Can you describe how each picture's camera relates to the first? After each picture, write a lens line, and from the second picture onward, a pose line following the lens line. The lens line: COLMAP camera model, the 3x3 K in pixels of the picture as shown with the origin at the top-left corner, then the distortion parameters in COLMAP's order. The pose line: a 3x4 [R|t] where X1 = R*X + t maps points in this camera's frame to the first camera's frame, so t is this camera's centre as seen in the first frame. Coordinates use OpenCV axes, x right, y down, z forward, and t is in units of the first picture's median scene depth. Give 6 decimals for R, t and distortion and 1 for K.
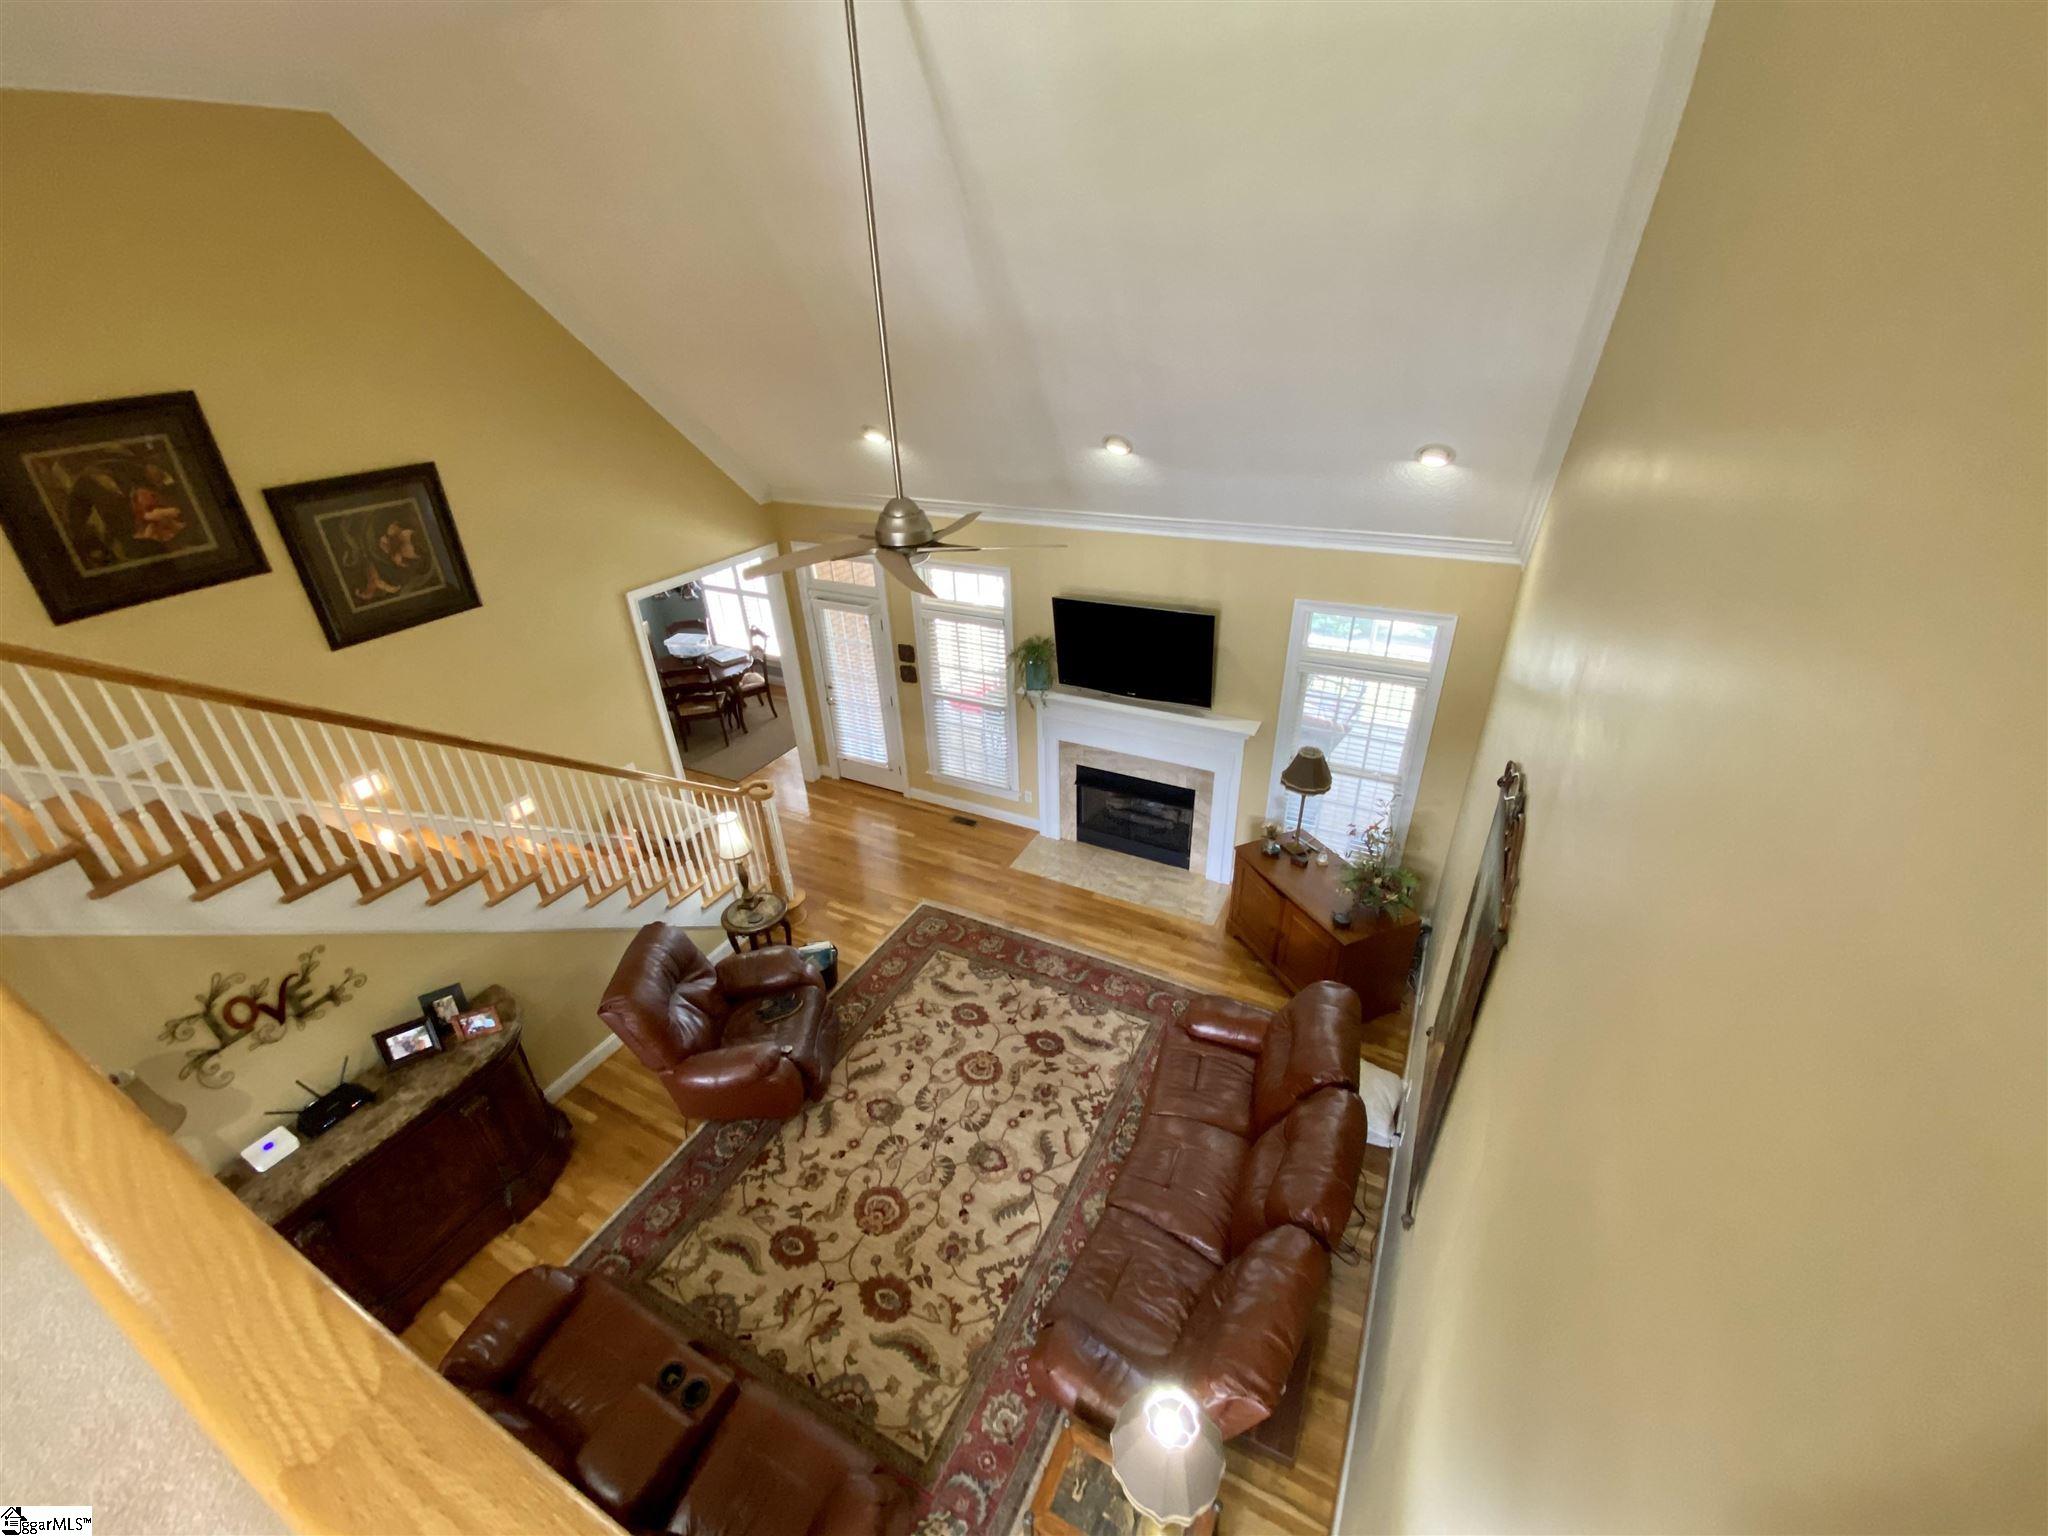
lens RADIAL K [[817.1, 0, 1024.0], [0, 817.1, 768.0], [0, 0, 1]] dist [0.051305, -0.040506]
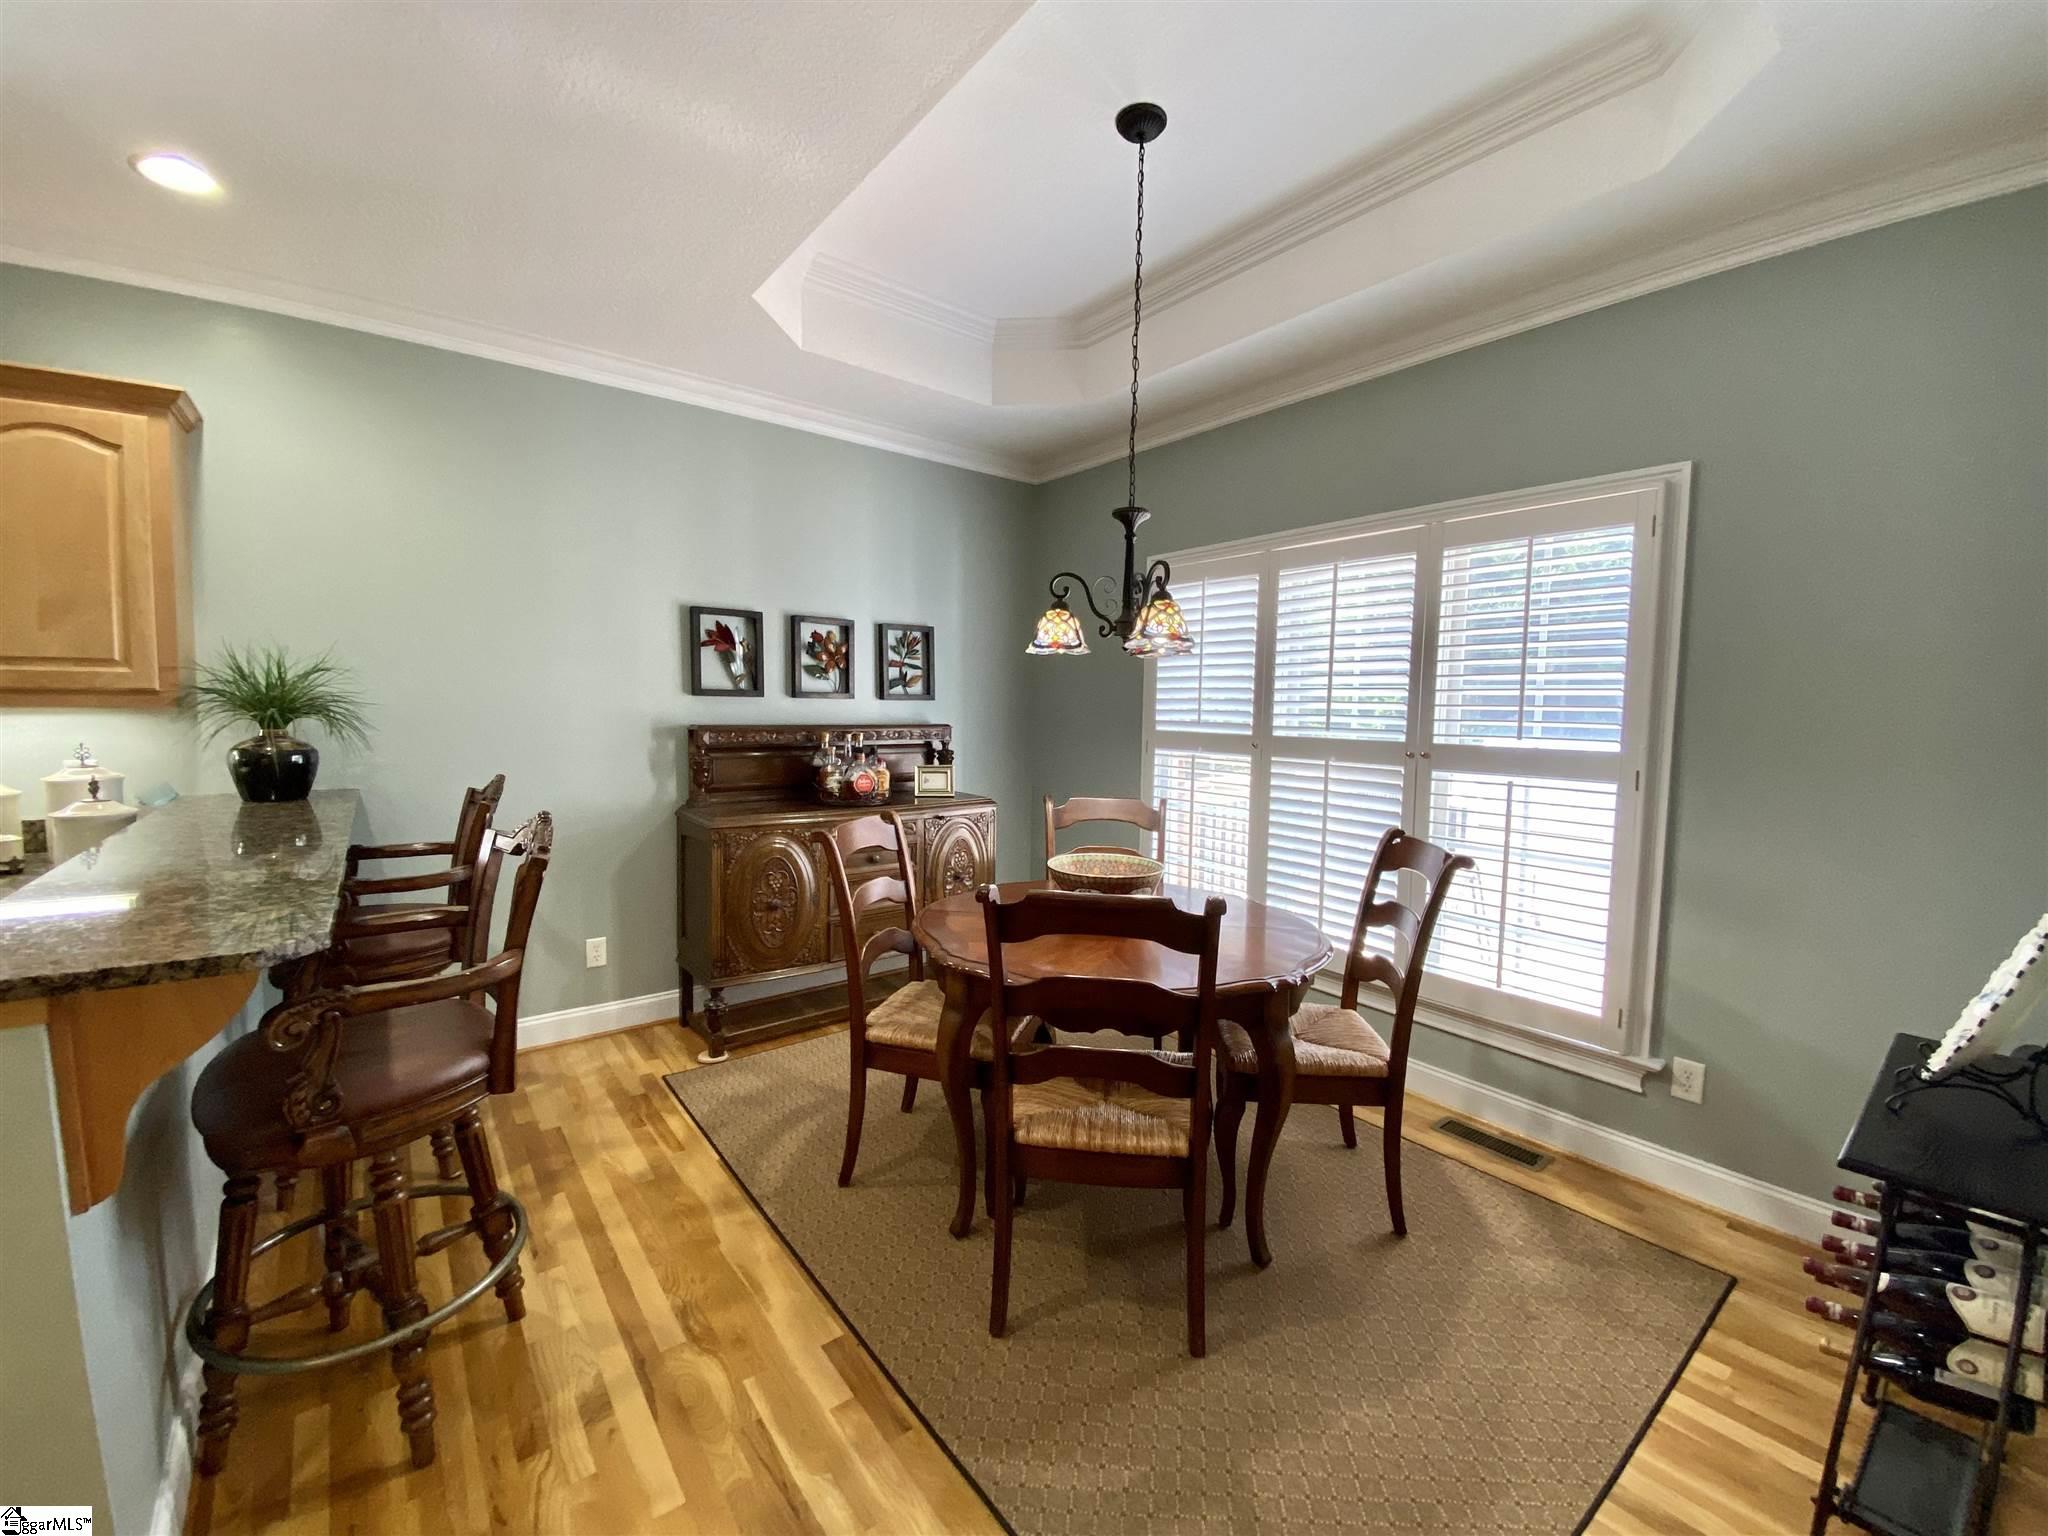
lens RADIAL K [[821.6, 0, 1026.0], [0, 821.6, 764.1], [0, 0, 1]] dist [0.029540, -0.024438]
pose [[0.906585, 0.070919, -0.416021, -0.572502], [-0.243808, 0.892645, -0.379135, -0.117648], [0.344471, 0.445147, 0.826549, 1.344849]]
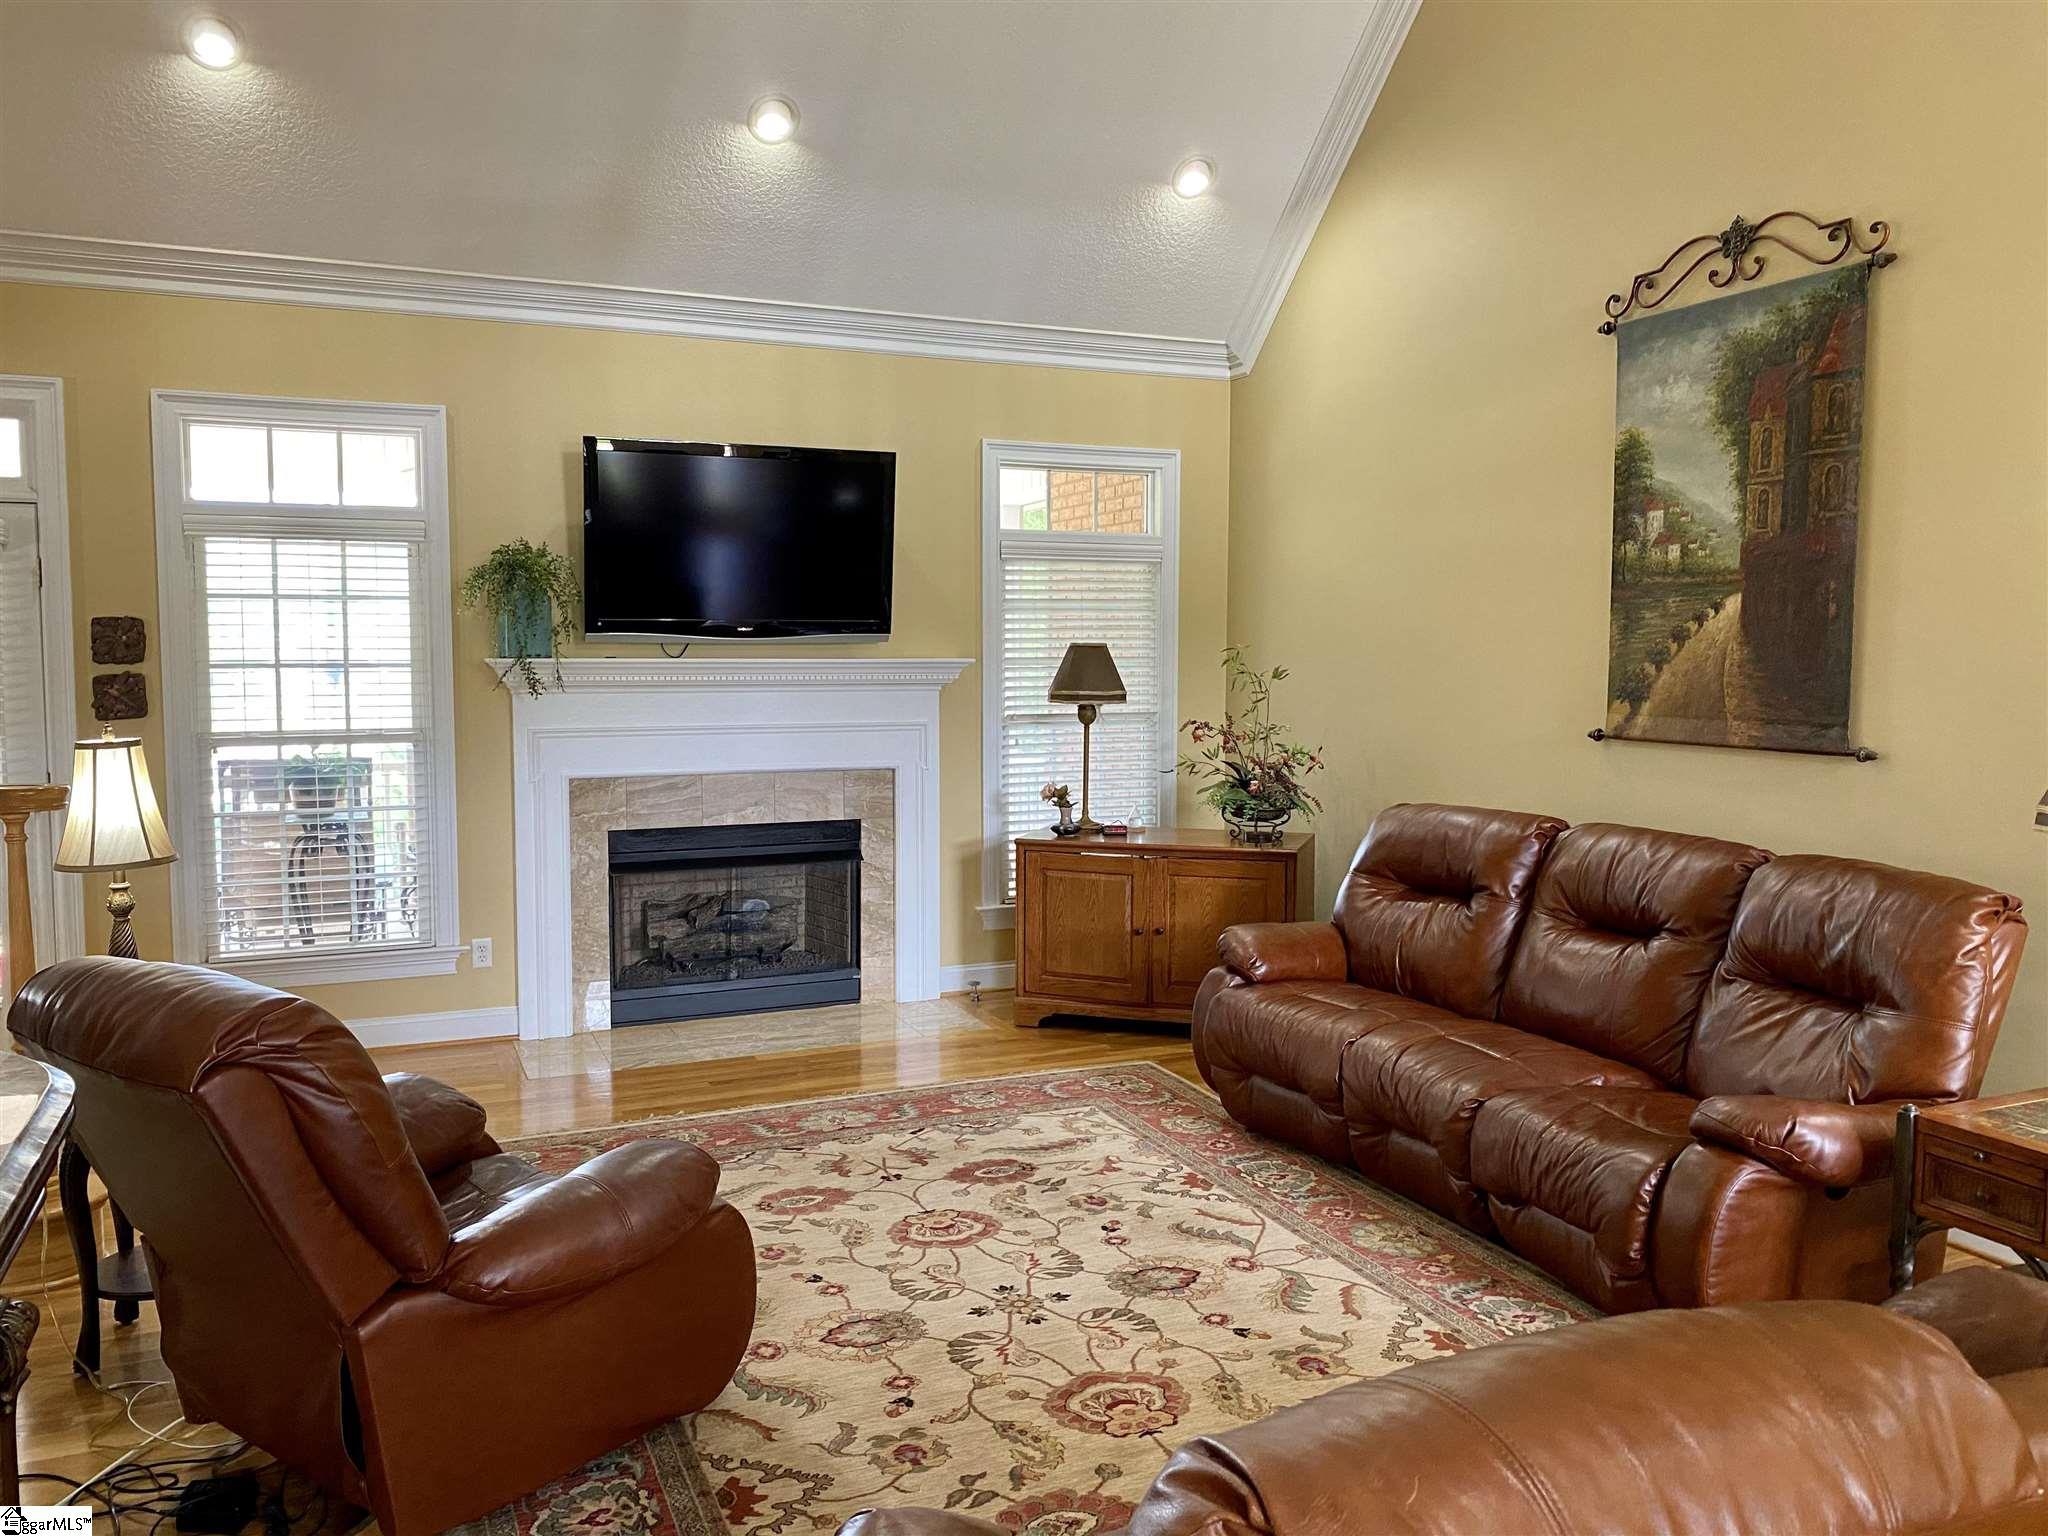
lens RADIAL K [[1559.7, 0, 1022.3], [0, 1559.7, 760.0], [0, 0, 1]] dist [0.060226, -0.063618]
pose [[0.634643, -0.029308, 0.772250, -0.635535], [0.365284, 0.891980, -0.266343, 0.379426], [-0.681025, 0.451123, 0.576795, 0.406692]]
